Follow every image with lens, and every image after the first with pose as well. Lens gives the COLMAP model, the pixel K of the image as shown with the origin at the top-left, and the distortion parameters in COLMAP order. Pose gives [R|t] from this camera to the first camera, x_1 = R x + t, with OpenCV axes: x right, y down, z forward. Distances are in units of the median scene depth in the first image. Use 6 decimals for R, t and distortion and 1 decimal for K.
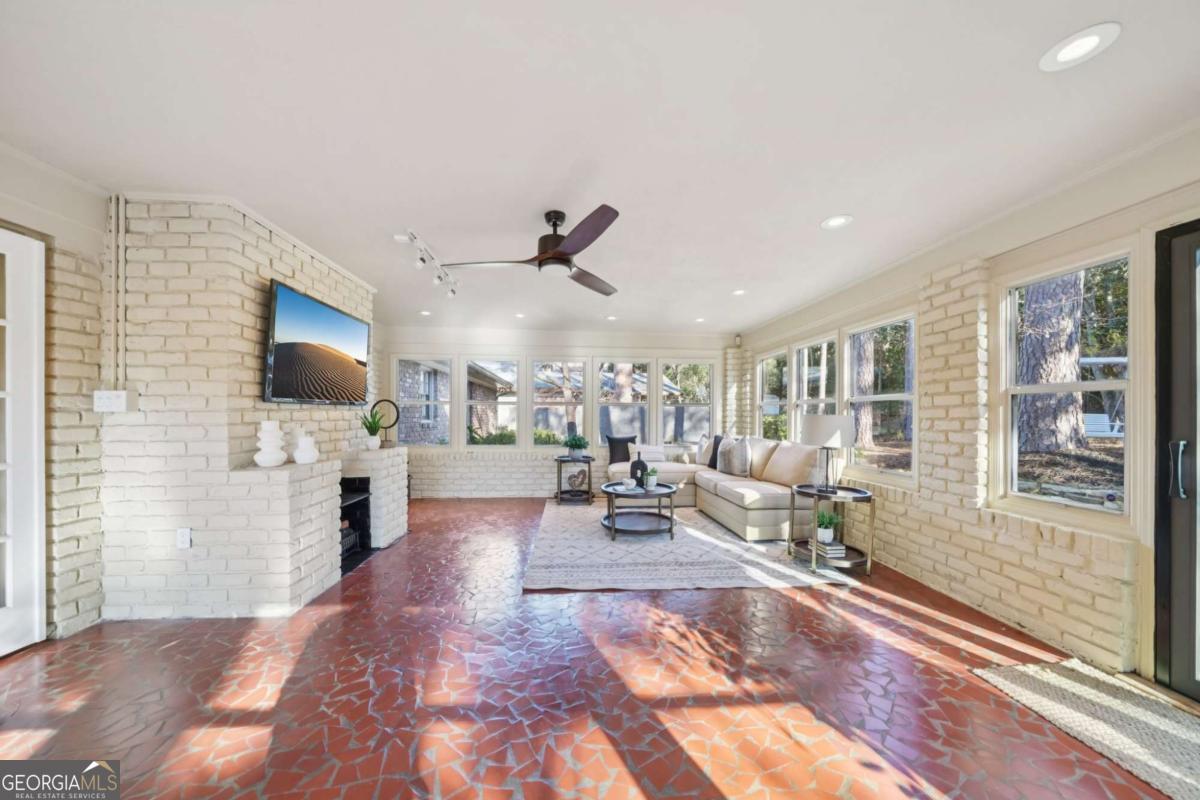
lens RADIAL K [[416.5, 0, 600.0], [0, 416.5, 400.0], [0, 0, 1]] dist [-0.002091, -0.000123]
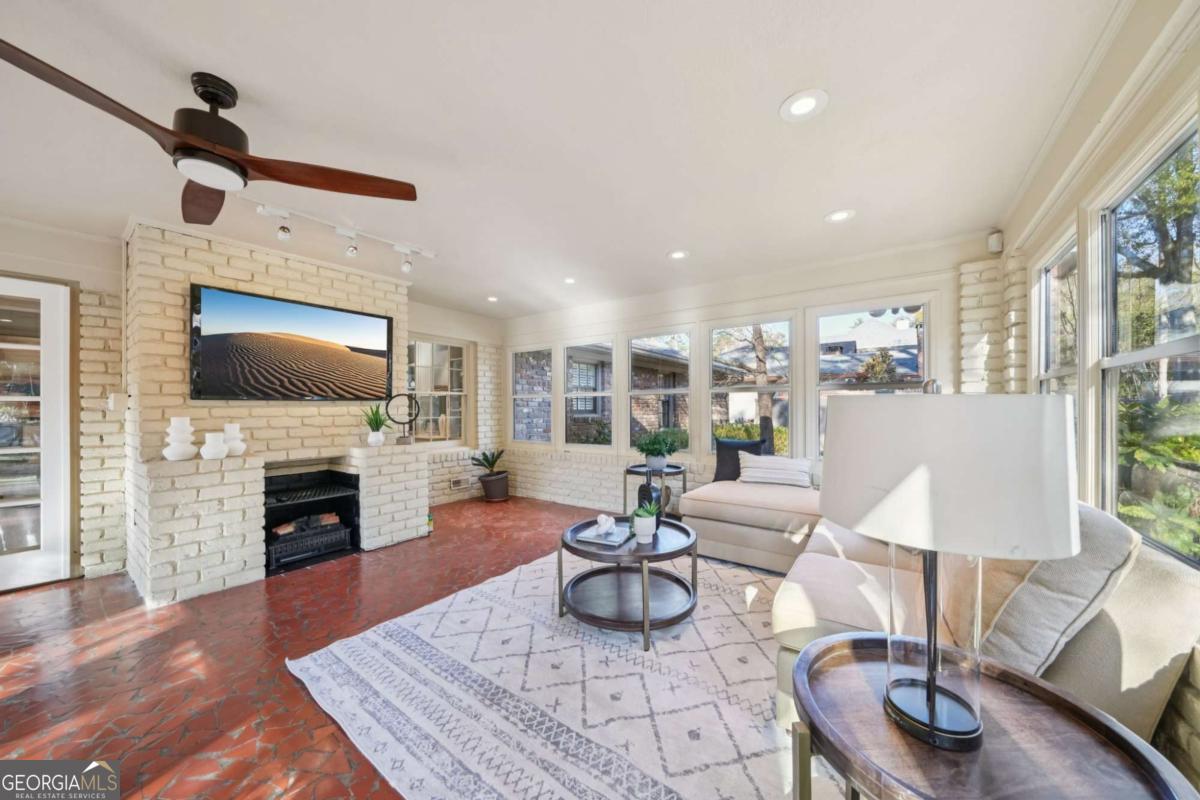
lens RADIAL K [[416.5, 0, 600.0], [0, 416.5, 400.0], [0, 0, 1]] dist [-0.002091, -0.000123]
pose [[0.761850, -0.022282, -0.647371, 0.726717], [0.033518, 0.999425, 0.005046, 0.037228], [0.646886, -0.025543, 0.762159, 0.906304]]
